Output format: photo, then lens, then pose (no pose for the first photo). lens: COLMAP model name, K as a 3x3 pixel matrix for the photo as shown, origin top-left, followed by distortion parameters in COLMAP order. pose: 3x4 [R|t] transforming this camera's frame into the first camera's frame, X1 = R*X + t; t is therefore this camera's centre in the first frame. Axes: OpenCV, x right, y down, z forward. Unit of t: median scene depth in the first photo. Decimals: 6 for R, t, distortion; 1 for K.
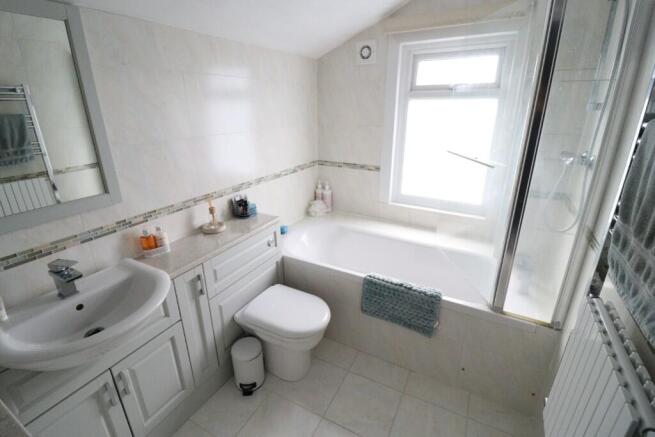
lens RADIAL K [[304.5, 0, 324.8], [0, 304.5, 213.9], [0, 0, 1]] dist [0.002804, -0.012444]
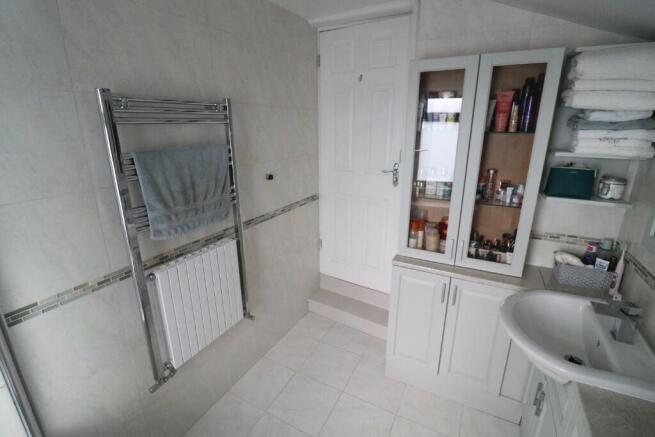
lens RADIAL K [[304.5, 0, 324.8], [0, 304.5, 213.9], [0, 0, 1]] dist [0.002804, -0.012444]
pose [[-0.999856, 0.016955, 0.001146, 0.027330], [0.014391, 0.808909, 0.587758, -0.374329], [0.009039, 0.587690, -0.809036, 0.957616]]
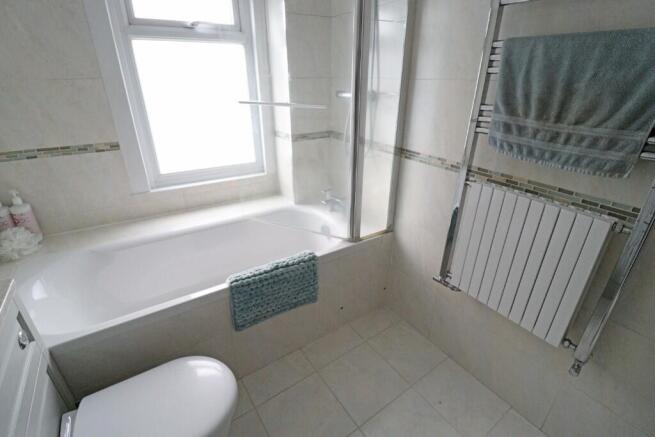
lens RADIAL K [[304.5, 0, 324.8], [0, 304.5, 213.9], [0, 0, 1]] dist [0.002804, -0.012444]
pose [[0.463168, -0.356650, 0.811342, -0.289588], [0.289603, 0.926108, 0.241774, -0.058699], [-0.837619, 0.122985, 0.532230, 0.412663]]
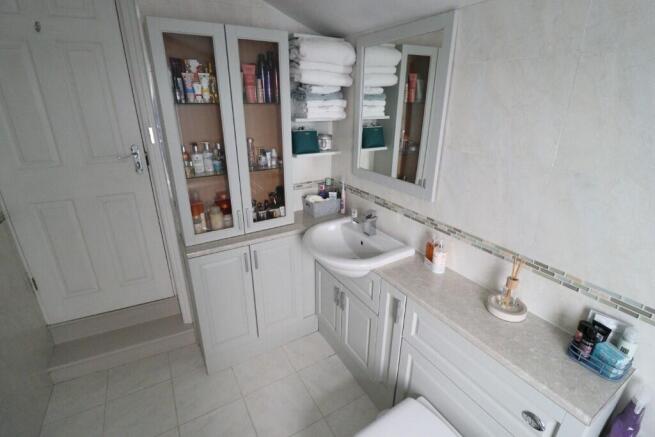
lens RADIAL K [[313.9, 0, 327.5], [0, 313.9, 218.5], [0, 0, 1]] dist [-0.000918, -0.000324]
pose [[-0.511110, 0.322907, -0.796554, 0.282809], [-0.287075, 0.809396, 0.512315, -0.328412], [0.810158, 0.490519, -0.320991, 0.816971]]
